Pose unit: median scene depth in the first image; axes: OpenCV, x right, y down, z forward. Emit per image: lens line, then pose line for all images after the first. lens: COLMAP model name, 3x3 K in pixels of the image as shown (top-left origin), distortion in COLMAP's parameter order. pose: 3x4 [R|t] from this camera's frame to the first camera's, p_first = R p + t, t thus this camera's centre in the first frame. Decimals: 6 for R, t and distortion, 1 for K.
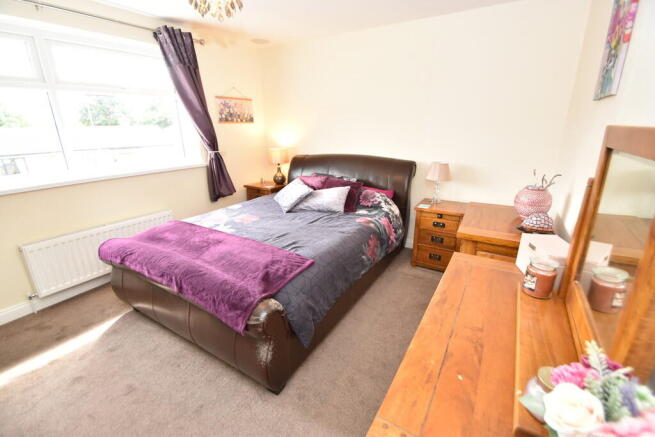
lens RADIAL K [[287.8, 0, 327.8], [0, 287.8, 216.3], [0, 0, 1]] dist [-0.004441, -0.000795]
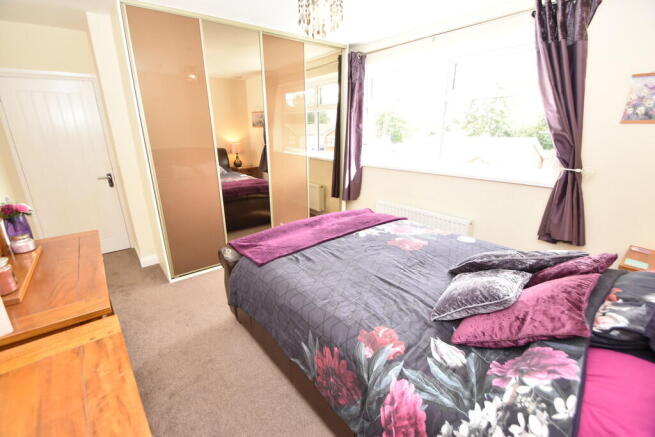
lens RADIAL K [[287.8, 0, 325.8], [0, 287.8, 220.1], [0, 0, 1]] dist [-0.004441, -0.000795]
pose [[-0.323871, 0.297902, -0.897977, 0.523094], [-0.276533, 0.877879, 0.390971, -0.313756], [0.904785, 0.374945, -0.201940, 0.955834]]
